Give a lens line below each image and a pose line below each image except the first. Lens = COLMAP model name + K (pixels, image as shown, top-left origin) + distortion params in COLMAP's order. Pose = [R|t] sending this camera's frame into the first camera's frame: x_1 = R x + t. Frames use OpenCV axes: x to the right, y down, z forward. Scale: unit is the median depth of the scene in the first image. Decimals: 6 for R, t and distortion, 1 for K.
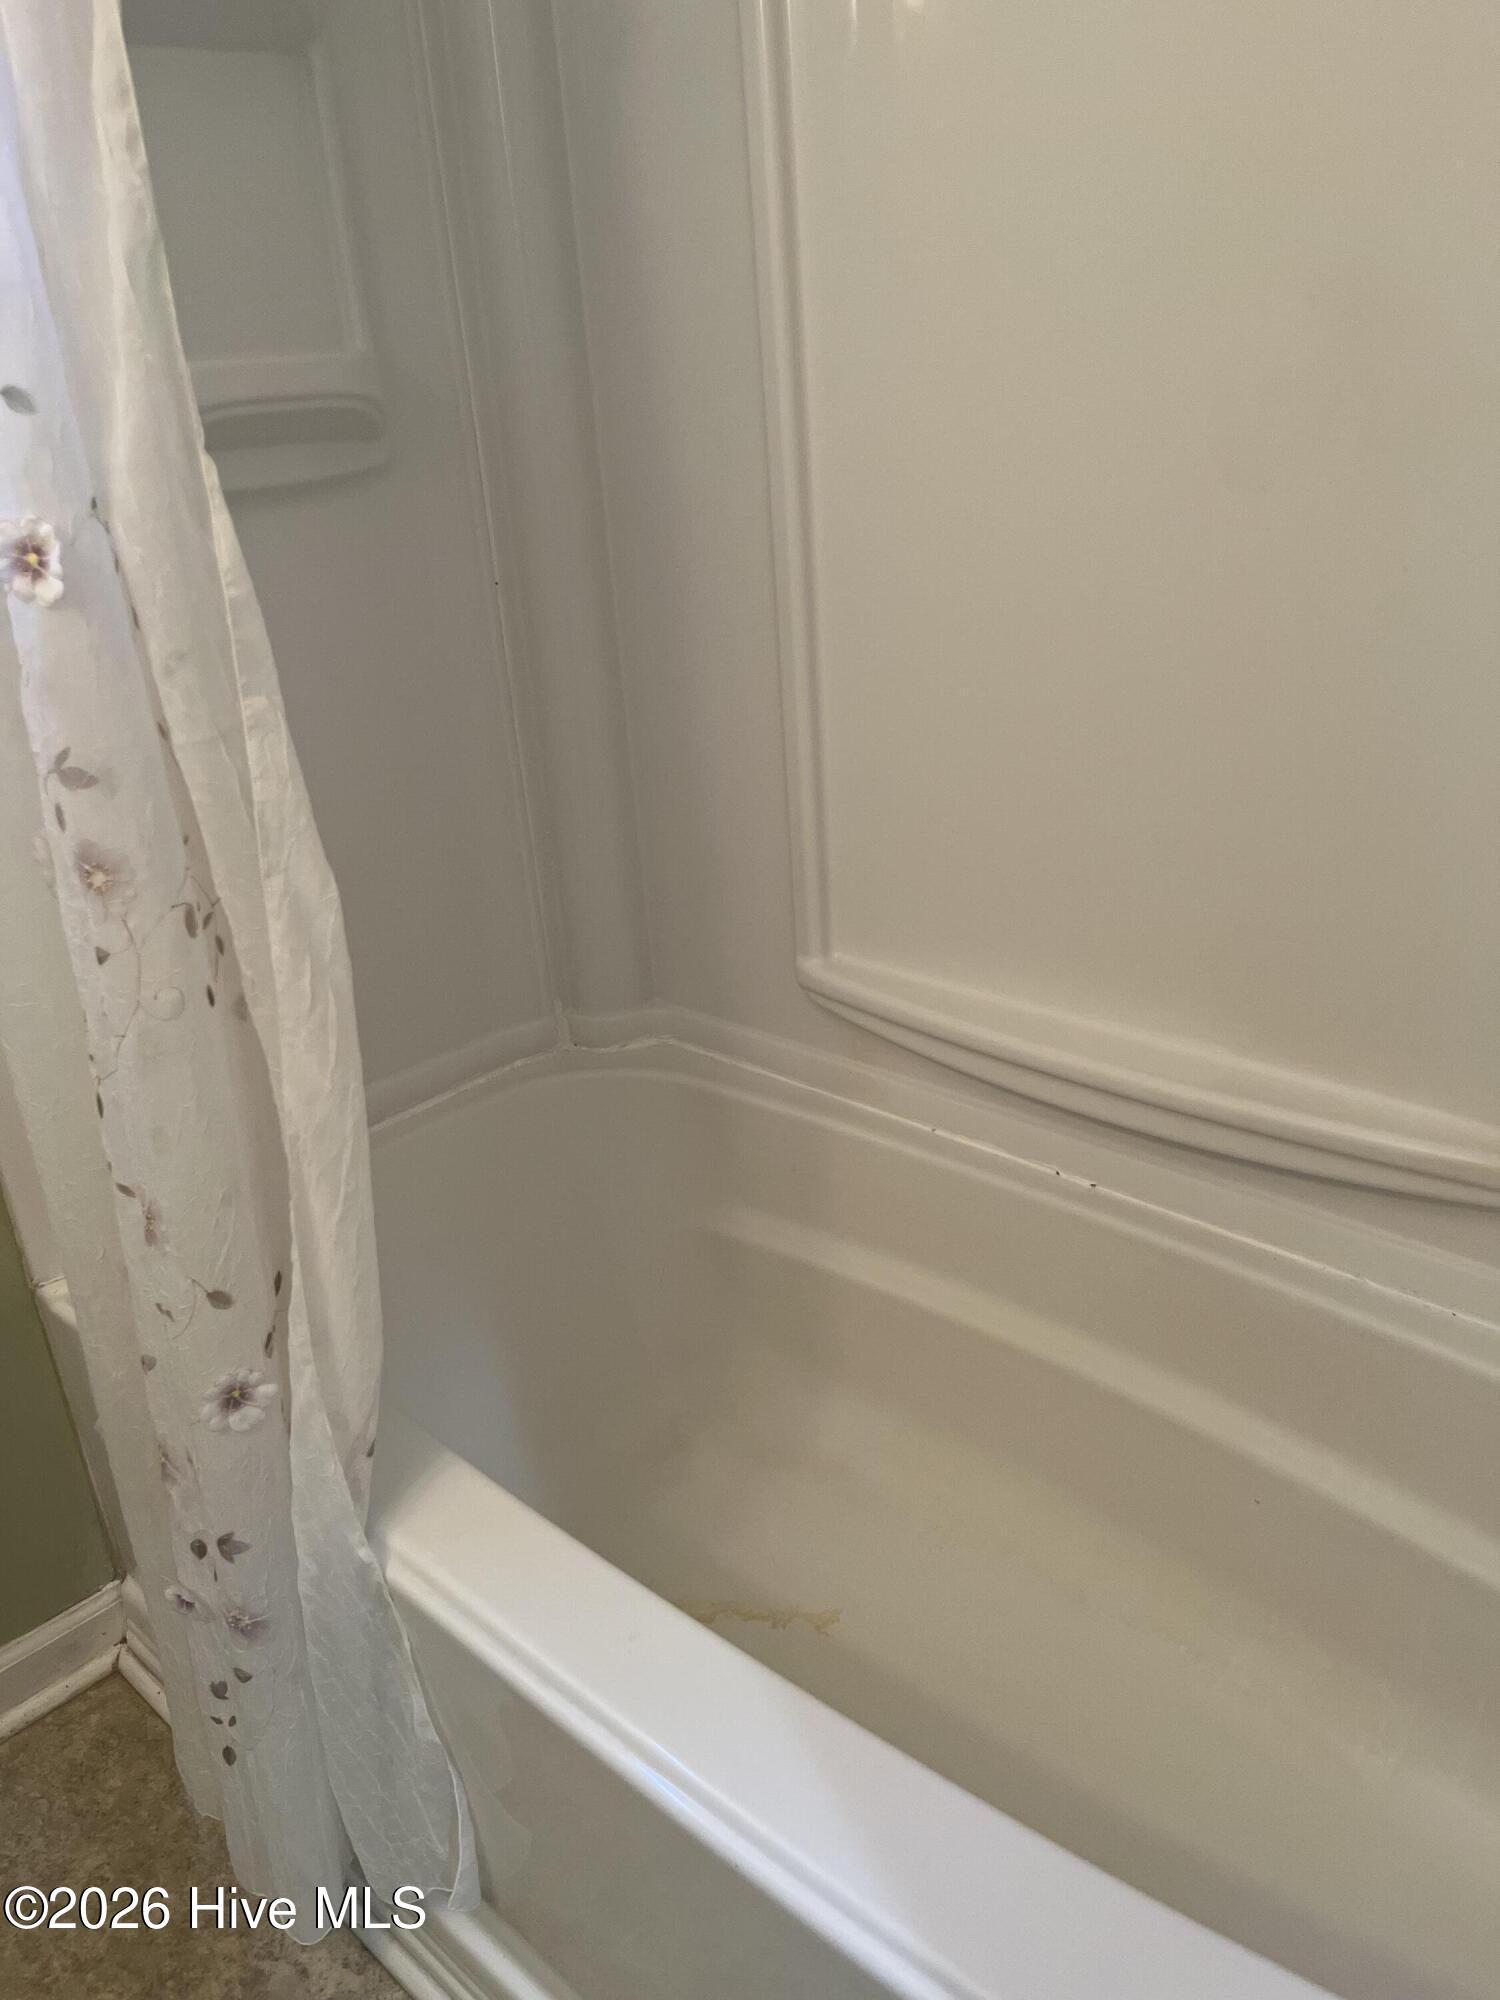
lens RADIAL K [[1525.4, 0, 754.5], [0, 1525.4, 1004.4], [0, 0, 1]] dist [0.075486, -0.106899]
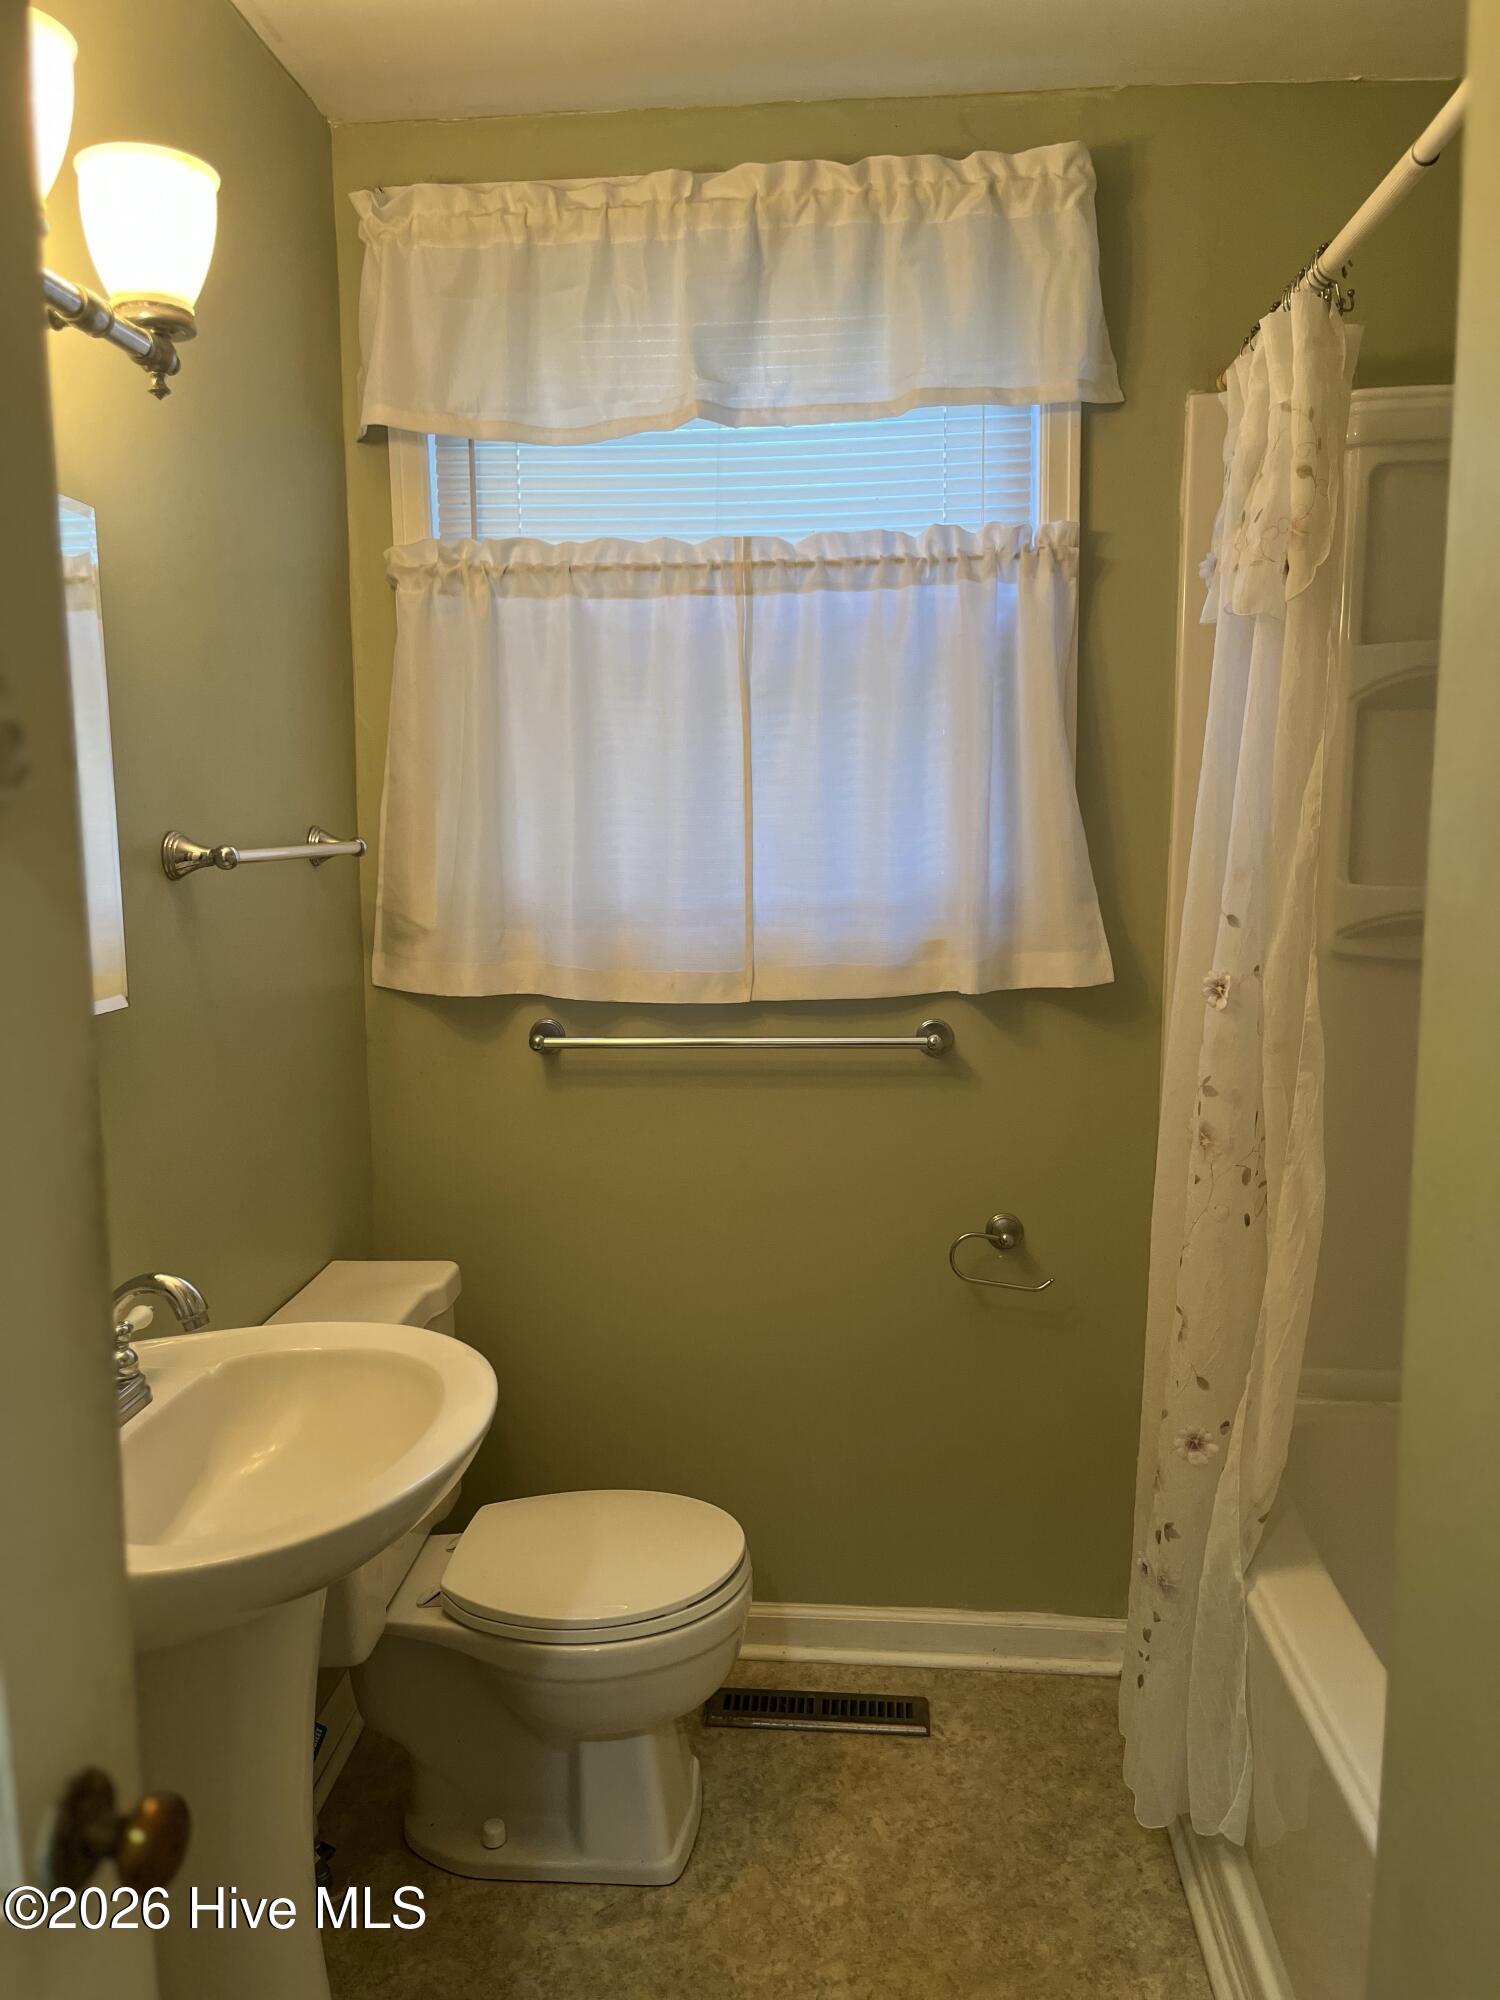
lens RADIAL K [[1525.4, 0, 754.5], [0, 1525.4, 1004.4], [0, 0, 1]] dist [0.075486, -0.106899]
pose [[0.632758, 0.163873, -0.756811, 0.620198], [-0.350895, 0.931925, -0.091588, 0.127899], [0.690283, 0.323514, 0.647185, -0.684457]]
